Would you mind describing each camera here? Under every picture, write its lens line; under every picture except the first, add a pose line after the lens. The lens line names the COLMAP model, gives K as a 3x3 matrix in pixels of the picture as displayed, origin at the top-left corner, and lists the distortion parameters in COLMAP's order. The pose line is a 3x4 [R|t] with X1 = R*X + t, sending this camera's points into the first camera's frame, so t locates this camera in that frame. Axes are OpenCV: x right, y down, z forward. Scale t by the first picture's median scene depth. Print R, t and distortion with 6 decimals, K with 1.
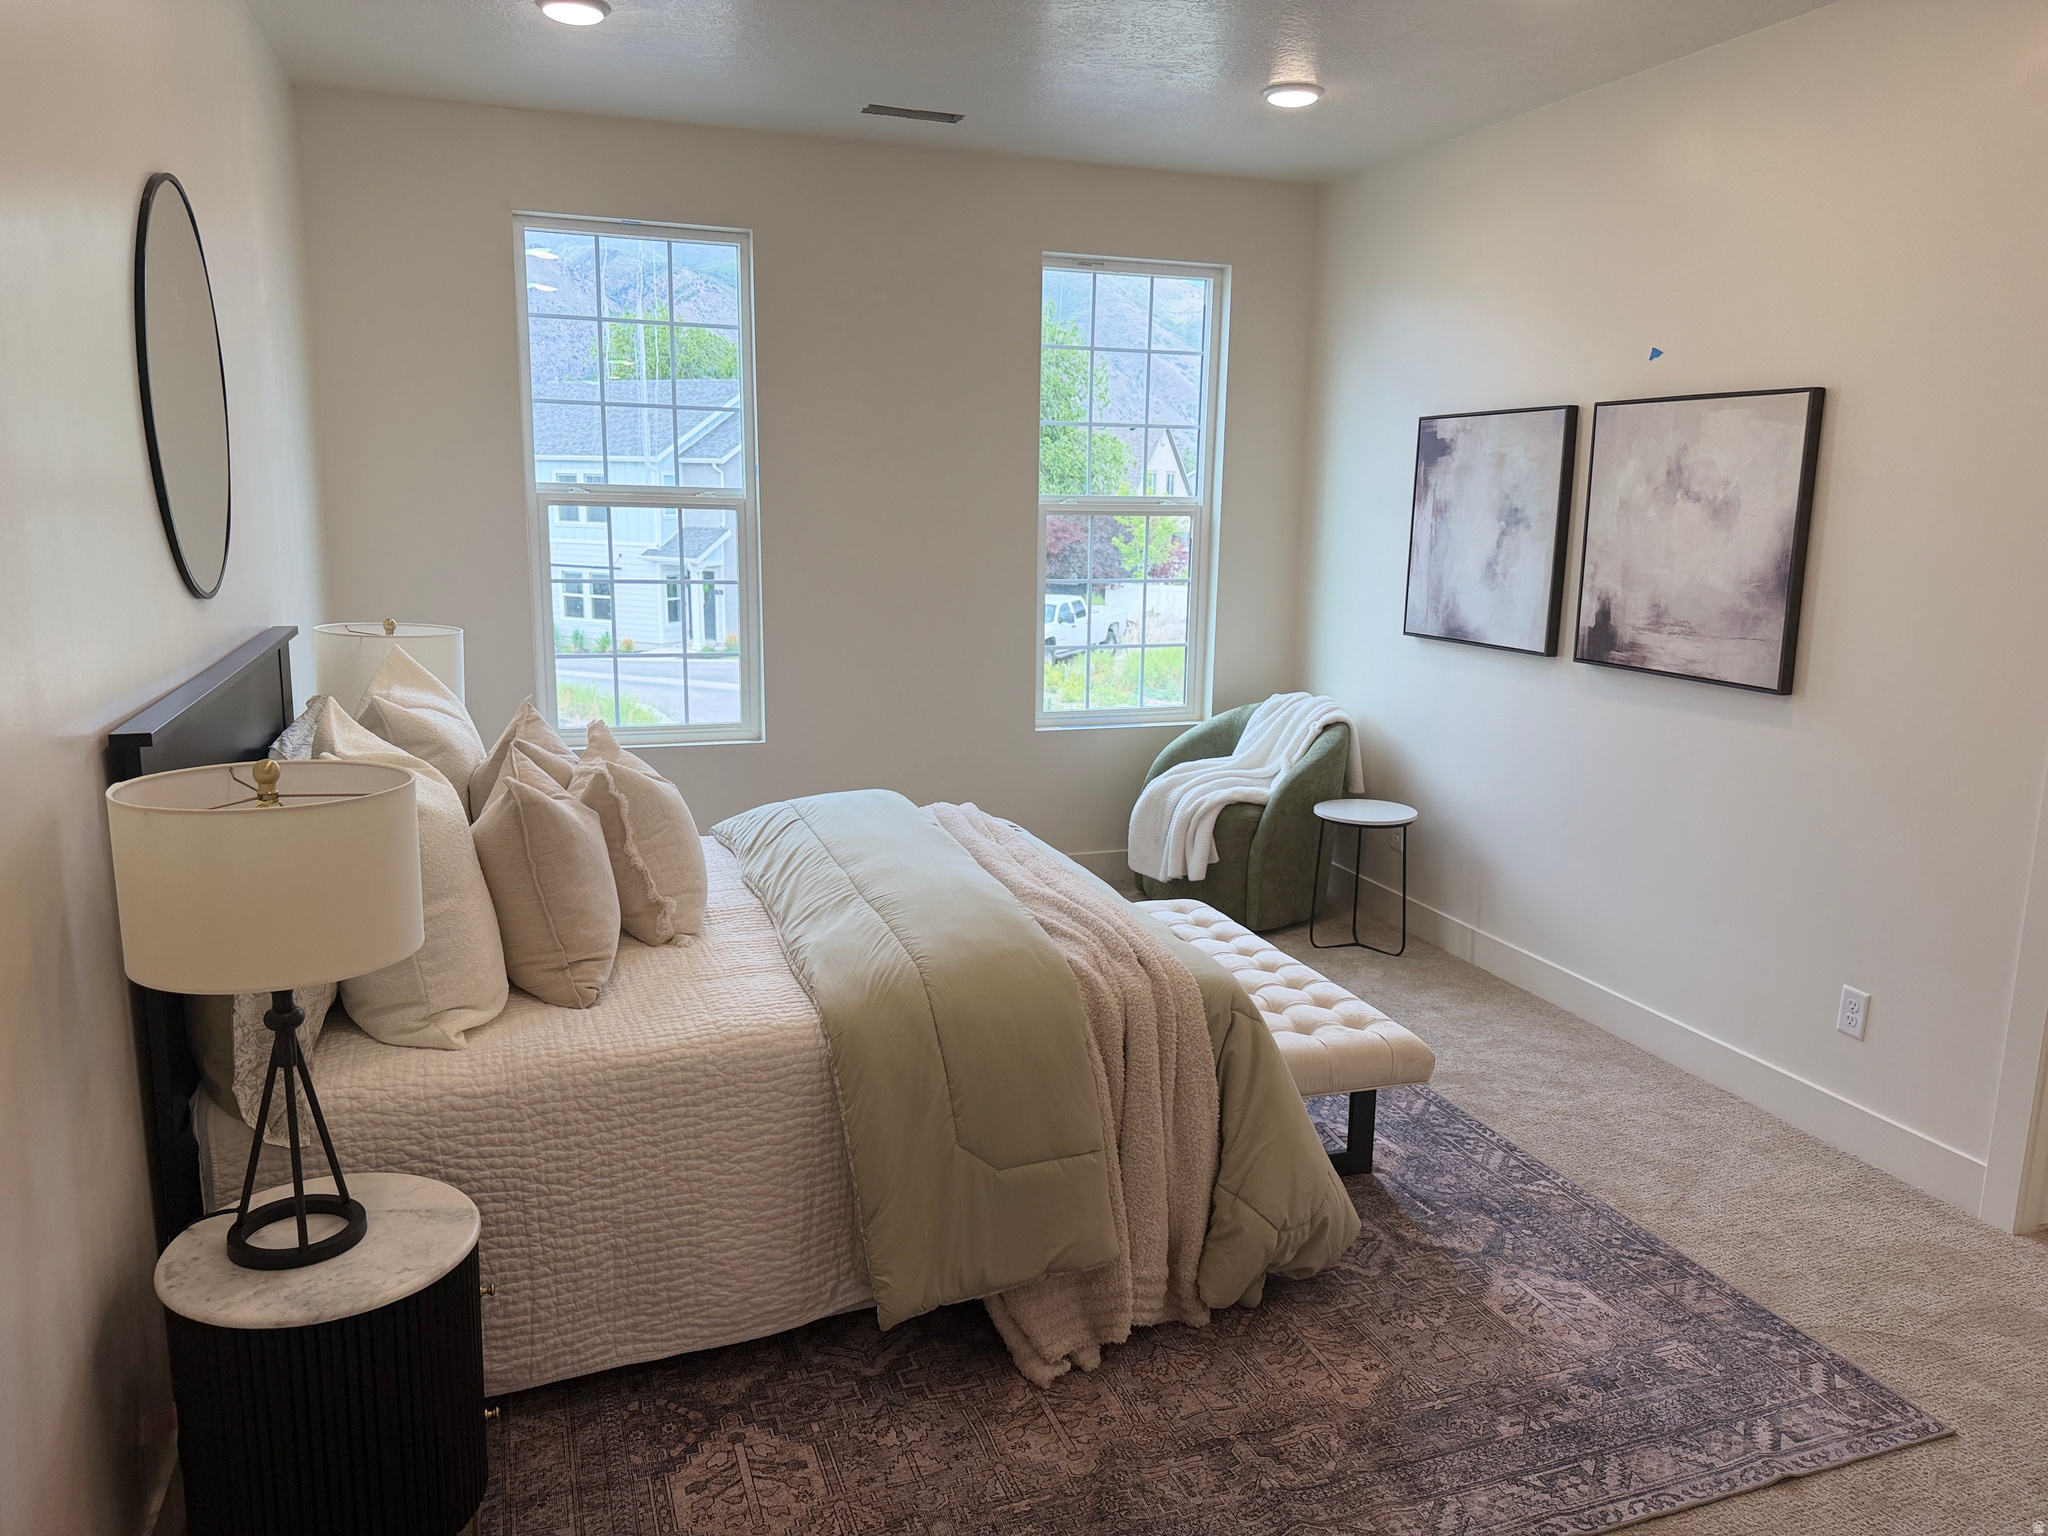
lens RADIAL K [[1456.8, 0, 1021.0], [0, 1456.8, 768.1], [0, 0, 1]] dist [0.023273, -0.011180]
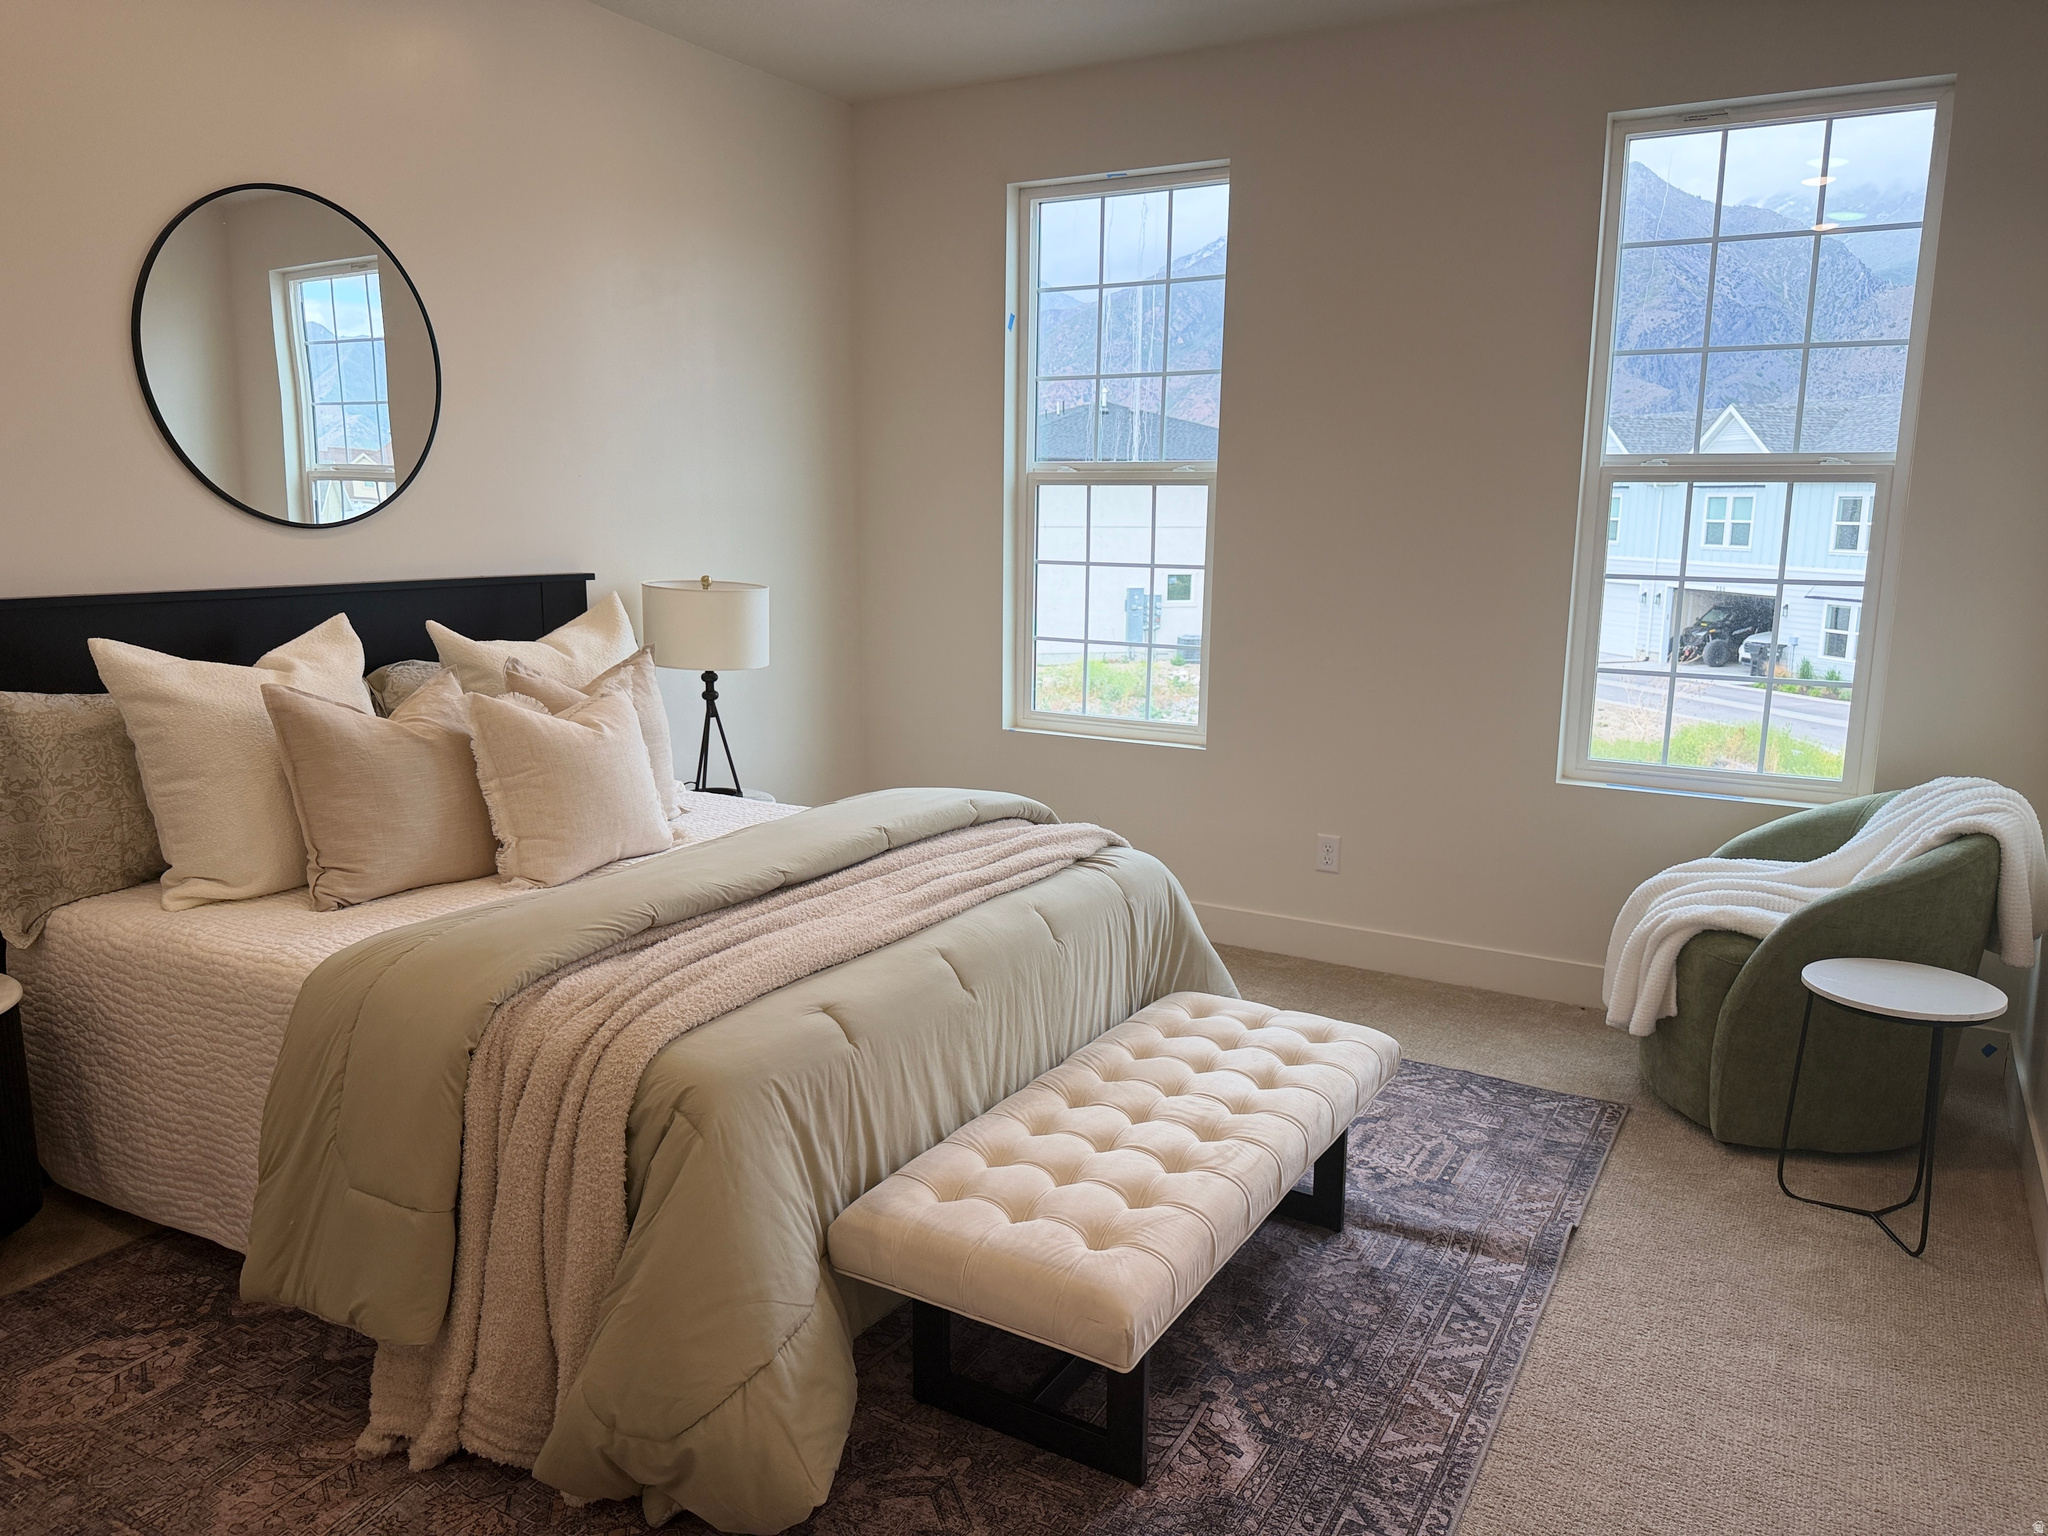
lens RADIAL K [[1456.8, 0, 1024.5], [0, 1456.8, 771.3], [0, 0, 1]] dist [0.023273, -0.011180]
pose [[0.640088, 0.129102, -0.757377, 0.459657], [-0.142035, 0.988673, 0.048489, -0.034436], [0.755059, 0.076536, 0.651175, 0.380603]]
